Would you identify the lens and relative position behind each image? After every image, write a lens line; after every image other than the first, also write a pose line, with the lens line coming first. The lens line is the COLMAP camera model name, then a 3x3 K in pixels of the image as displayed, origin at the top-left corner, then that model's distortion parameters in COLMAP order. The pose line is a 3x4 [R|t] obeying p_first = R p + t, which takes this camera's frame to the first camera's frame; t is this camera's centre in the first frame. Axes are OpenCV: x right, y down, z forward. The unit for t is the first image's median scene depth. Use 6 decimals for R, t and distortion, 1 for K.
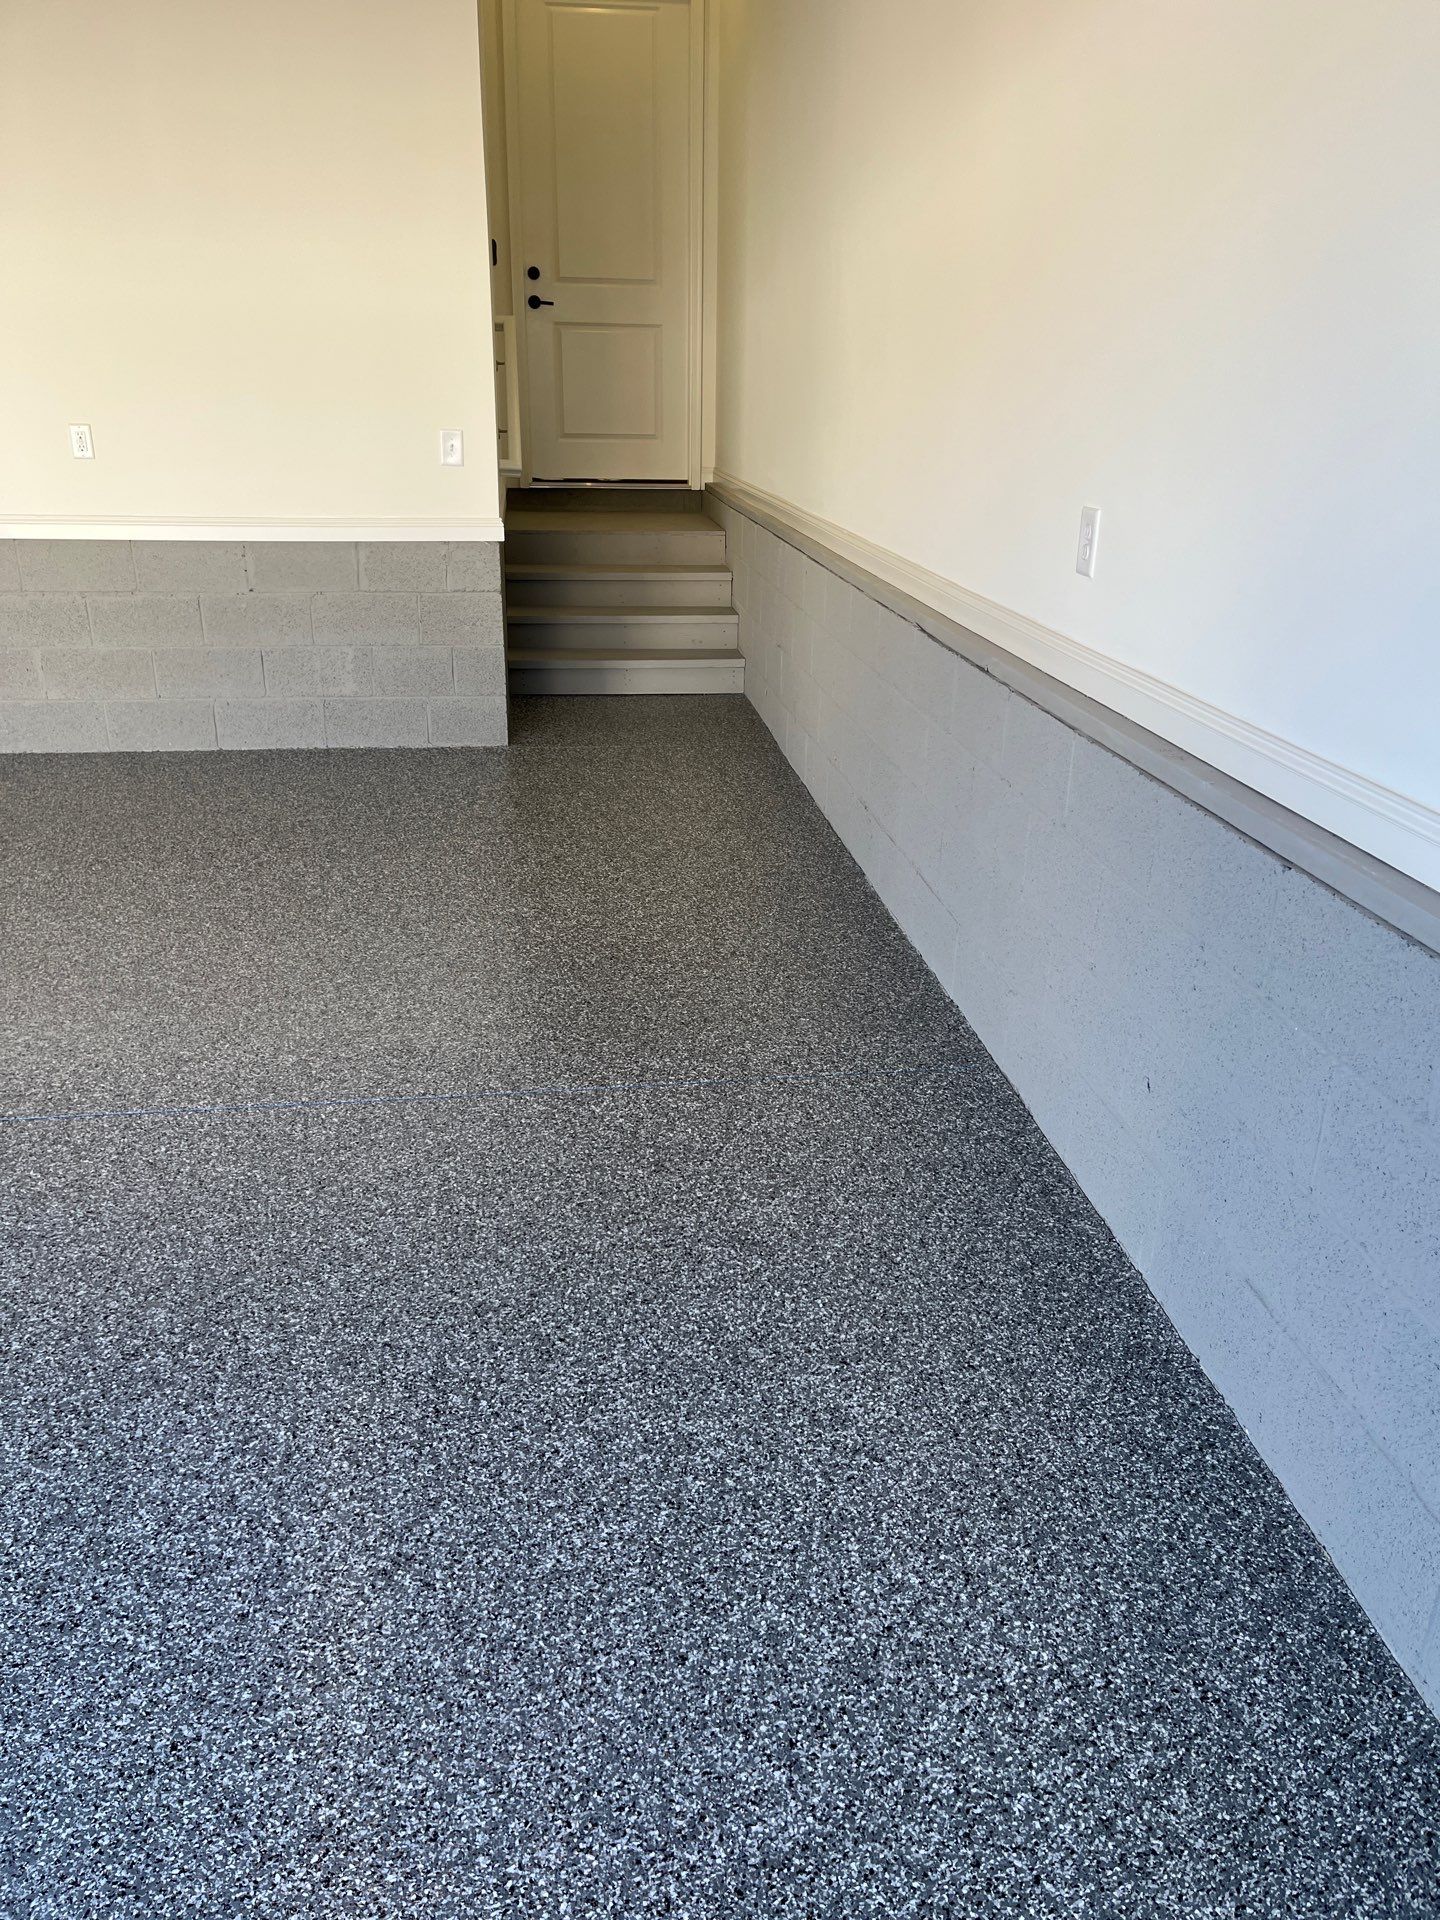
lens RADIAL K [[1451.2, 0, 752.2], [0, 1451.2, 946.7], [0, 0, 1]] dist [0.058224, -0.086546]
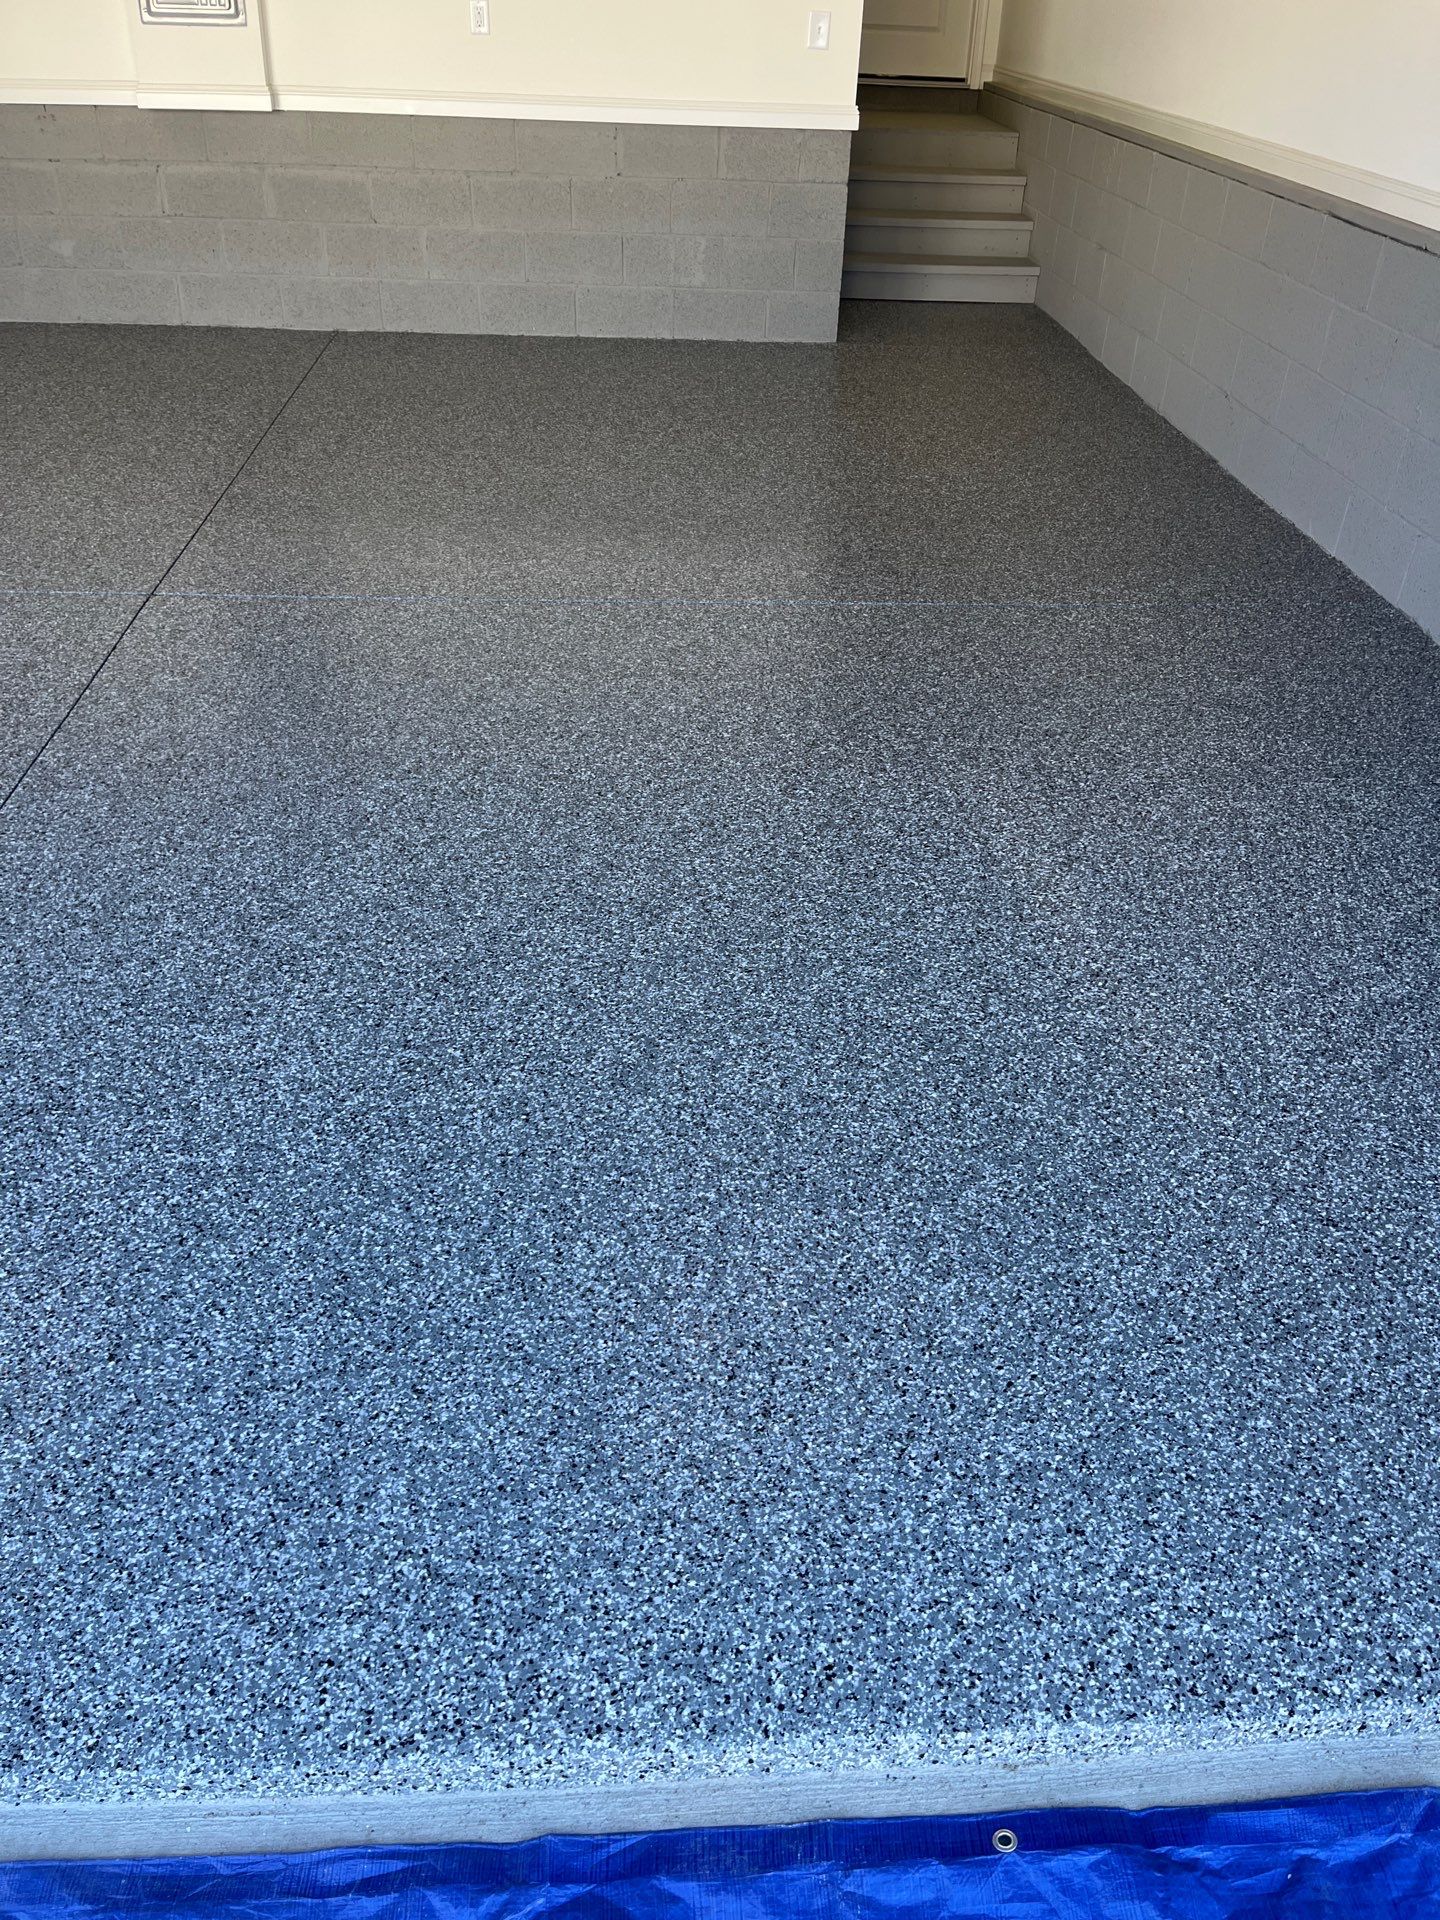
lens RADIAL K [[1451.2, 0, 739.5], [0, 1451.2, 954.3], [0, 0, 1]] dist [0.058224, -0.086546]
pose [[0.997263, 0.056622, -0.047543, -0.308039], [-0.044886, 0.974642, 0.219224, 0.129207], [0.058750, -0.216490, 0.974516, -0.284906]]
